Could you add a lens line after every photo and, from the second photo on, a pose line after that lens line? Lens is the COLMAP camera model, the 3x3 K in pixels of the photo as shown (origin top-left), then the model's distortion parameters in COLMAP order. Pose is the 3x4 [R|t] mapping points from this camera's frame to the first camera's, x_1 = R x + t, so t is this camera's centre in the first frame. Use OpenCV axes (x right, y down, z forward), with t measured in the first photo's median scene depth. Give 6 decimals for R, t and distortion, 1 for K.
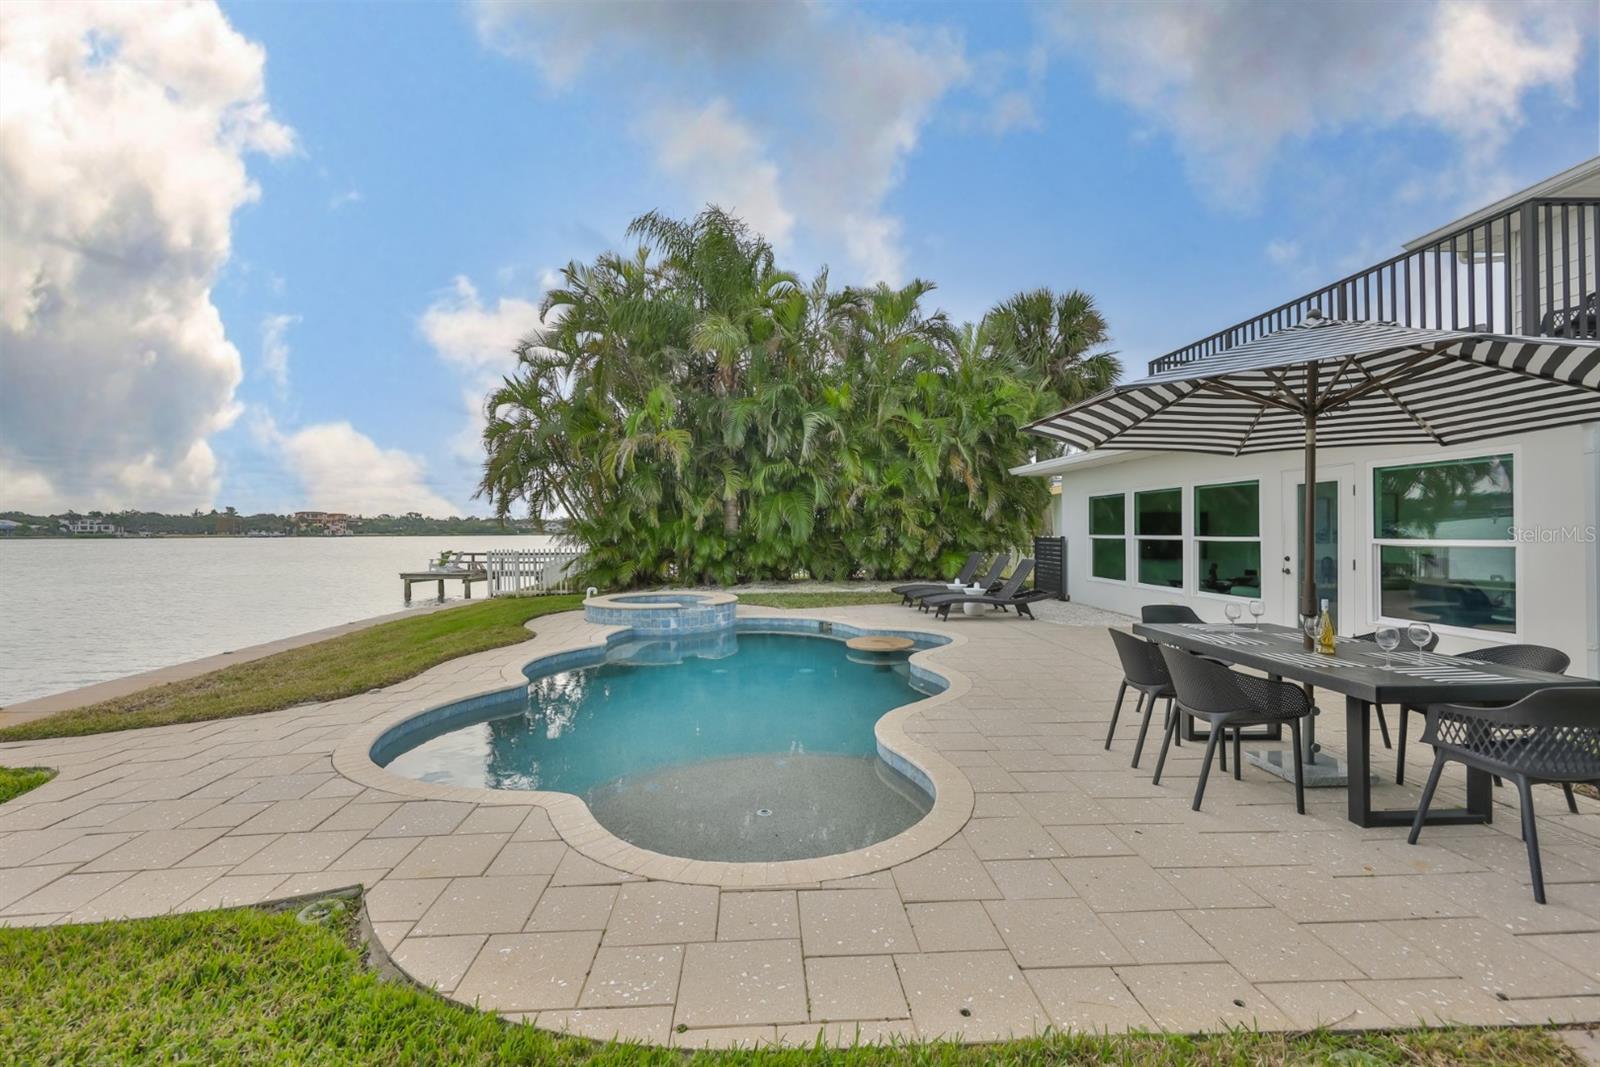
lens RADIAL K [[697.4, 0, 800.0], [0, 697.4, 533.5], [0, 0, 1]] dist [0.001691, 0.000268]
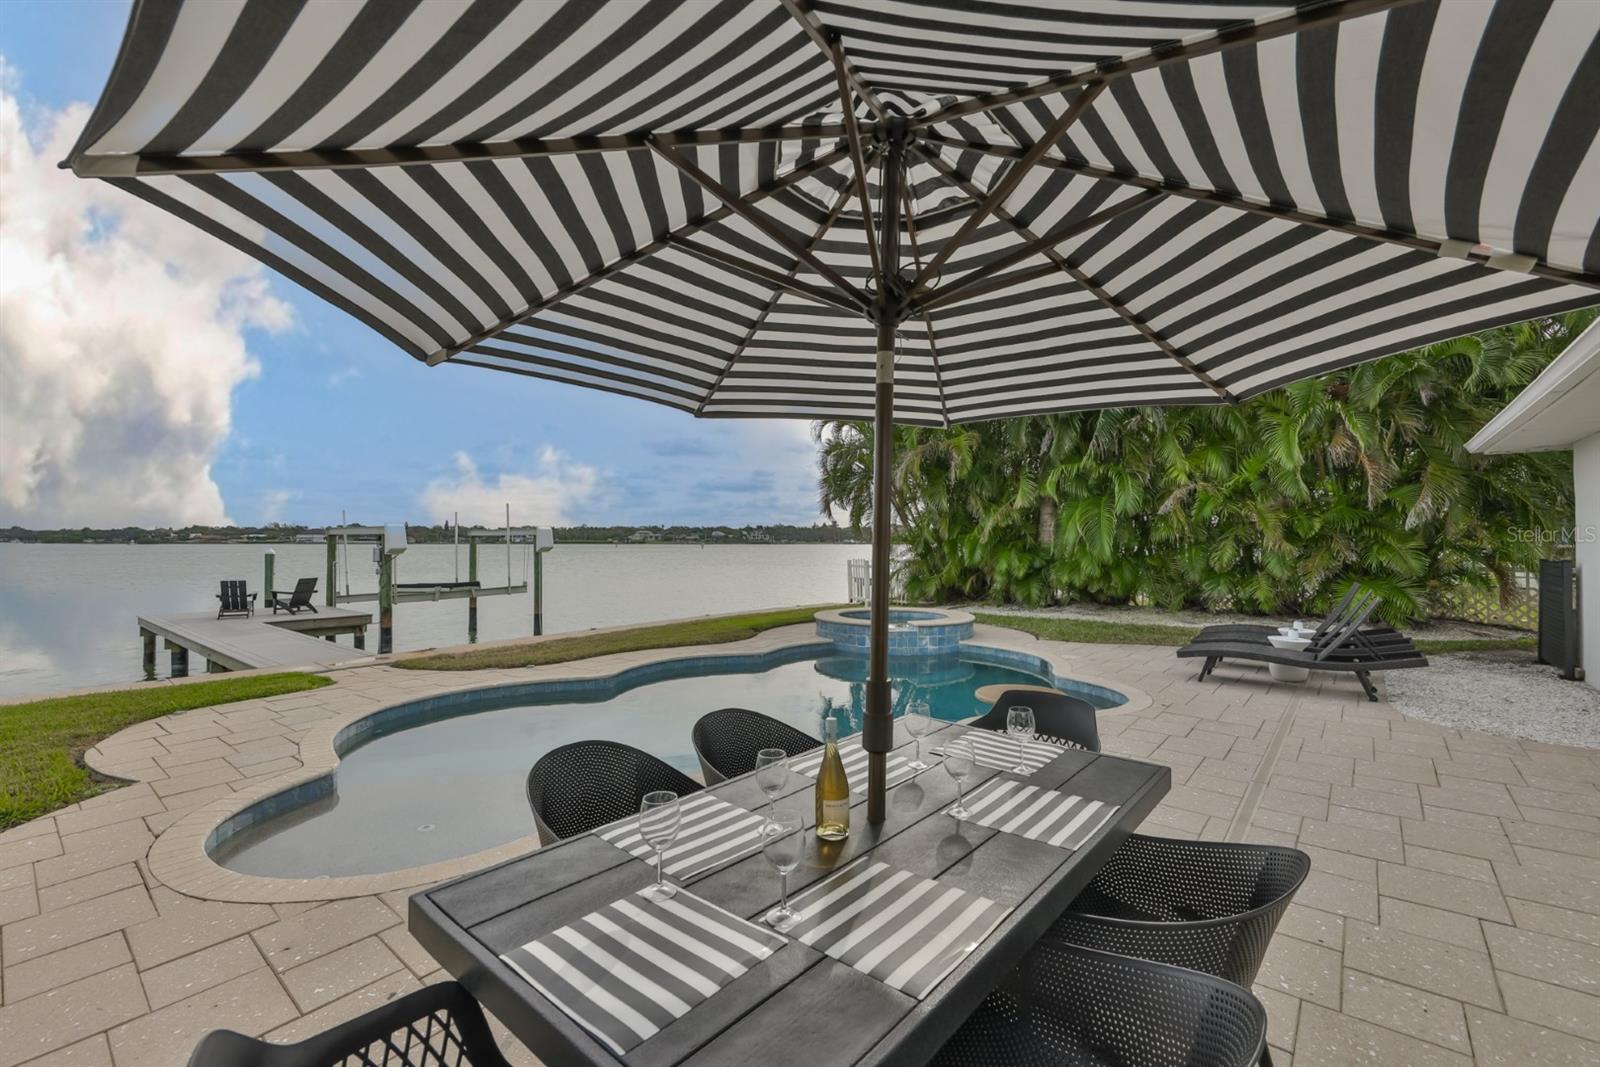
lens RADIAL K [[681.0, 0, 804.3], [0, 681.0, 548.0], [0, 0, 1]] dist [-0.000060, 0.000064]
pose [[0.711931, 0.010673, -0.702169, 0.307409], [-0.002811, 0.999920, 0.012349, -0.009607], [0.702244, -0.006818, 0.711904, 0.196141]]
